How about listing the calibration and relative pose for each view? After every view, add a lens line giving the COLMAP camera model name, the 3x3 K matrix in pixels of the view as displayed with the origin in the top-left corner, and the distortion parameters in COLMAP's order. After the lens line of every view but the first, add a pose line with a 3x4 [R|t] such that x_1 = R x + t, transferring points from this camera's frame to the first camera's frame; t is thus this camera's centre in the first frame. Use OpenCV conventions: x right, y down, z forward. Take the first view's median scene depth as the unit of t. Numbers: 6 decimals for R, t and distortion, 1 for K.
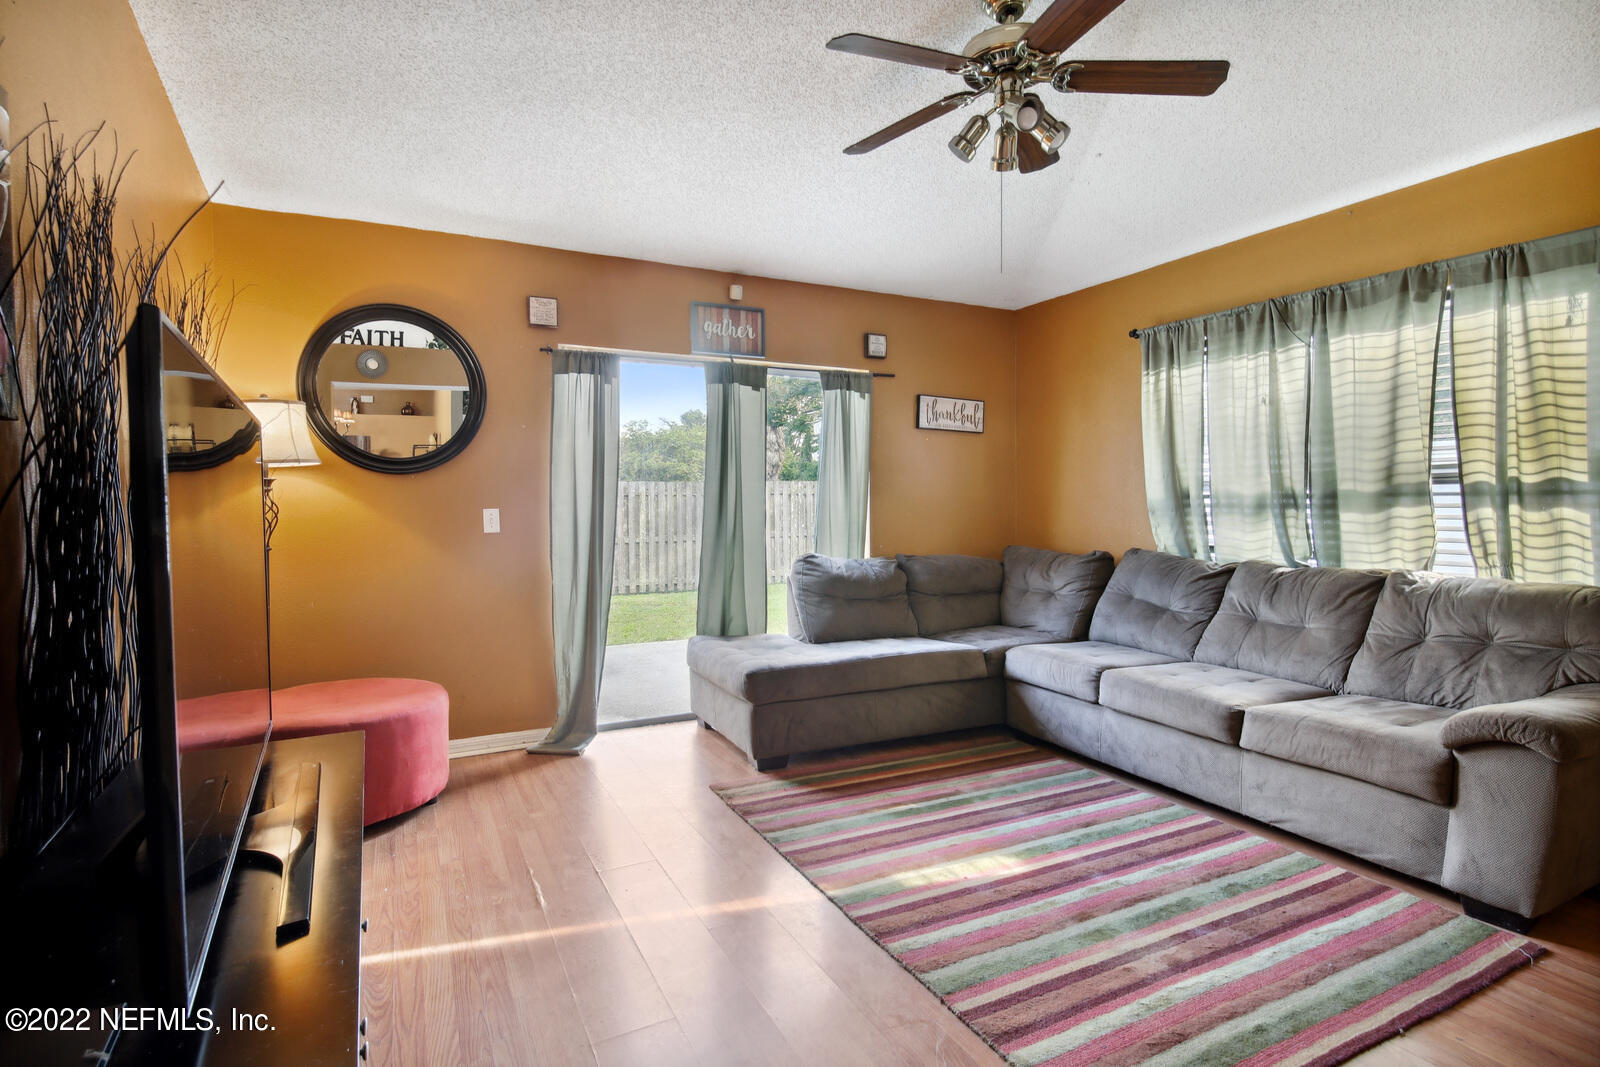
lens RADIAL K [[812.0, 0, 803.6], [0, 812.0, 526.1], [0, 0, 1]] dist [0.005041, -0.000283]
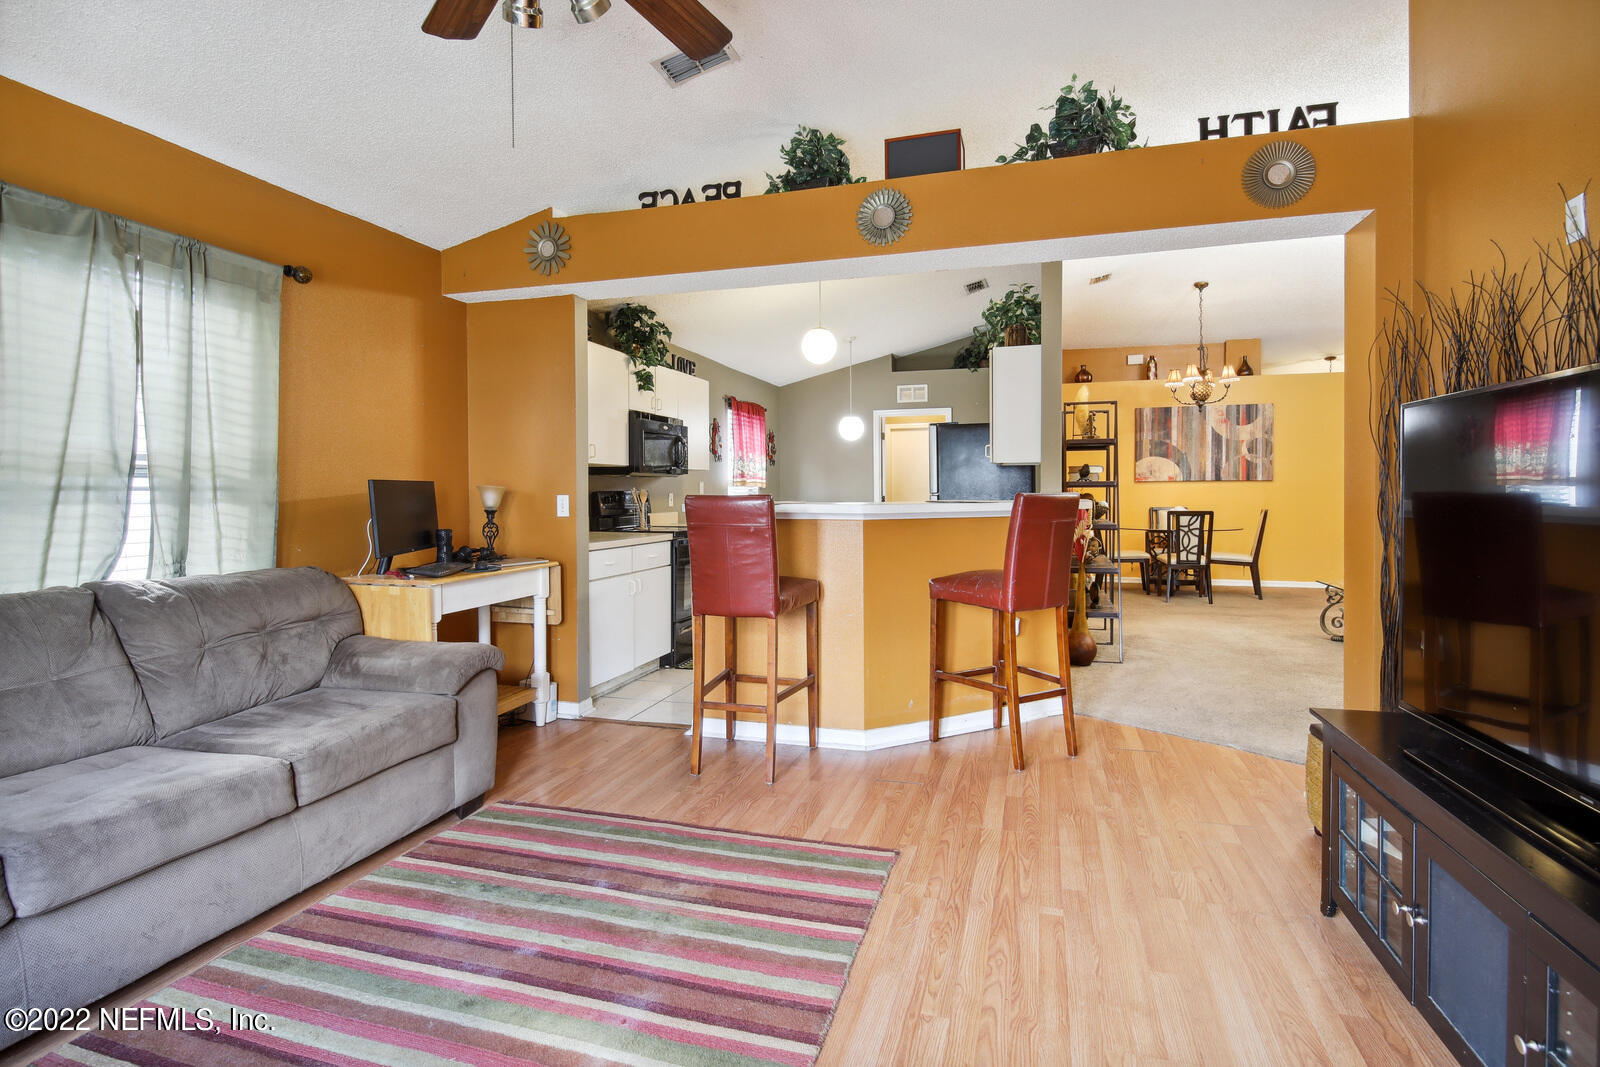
lens RADIAL K [[812.0, 0, 775.6], [0, 812.0, 494.5], [0, 0, 1]] dist [0.005041, -0.000283]
pose [[-0.699979, 0.009156, 0.714105, -0.434024], [0.027895, 0.999505, 0.014527, -0.034199], [-0.713619, 0.030089, -0.699888, 1.489359]]
